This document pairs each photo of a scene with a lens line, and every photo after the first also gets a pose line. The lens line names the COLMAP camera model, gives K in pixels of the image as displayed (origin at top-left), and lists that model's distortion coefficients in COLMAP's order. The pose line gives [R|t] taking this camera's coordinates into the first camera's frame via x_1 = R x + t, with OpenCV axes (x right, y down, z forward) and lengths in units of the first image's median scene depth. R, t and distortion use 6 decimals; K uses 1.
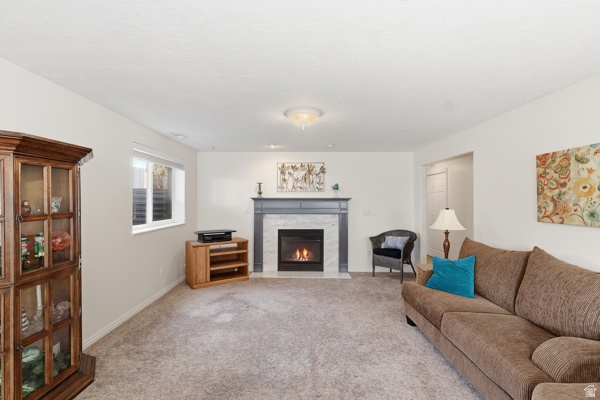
lens RADIAL K [[278.3, 0, 299.5], [0, 278.3, 199.8], [0, 0, 1]] dist [-0.001684, -0.000400]
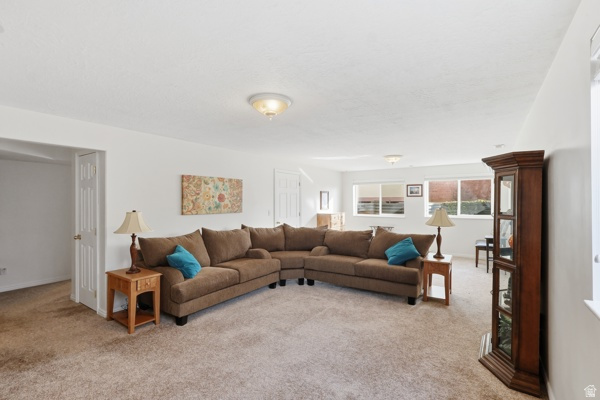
lens RADIAL K [[278.3, 0, 300.6], [0, 278.3, 204.1], [0, 0, 1]] dist [-0.001684, -0.000400]
pose [[-0.817526, -0.002262, 0.575887, -0.710897], [0.001031, 0.999985, 0.005391, 0.006403], [-0.575890, 0.005001, -0.817512, 2.103667]]
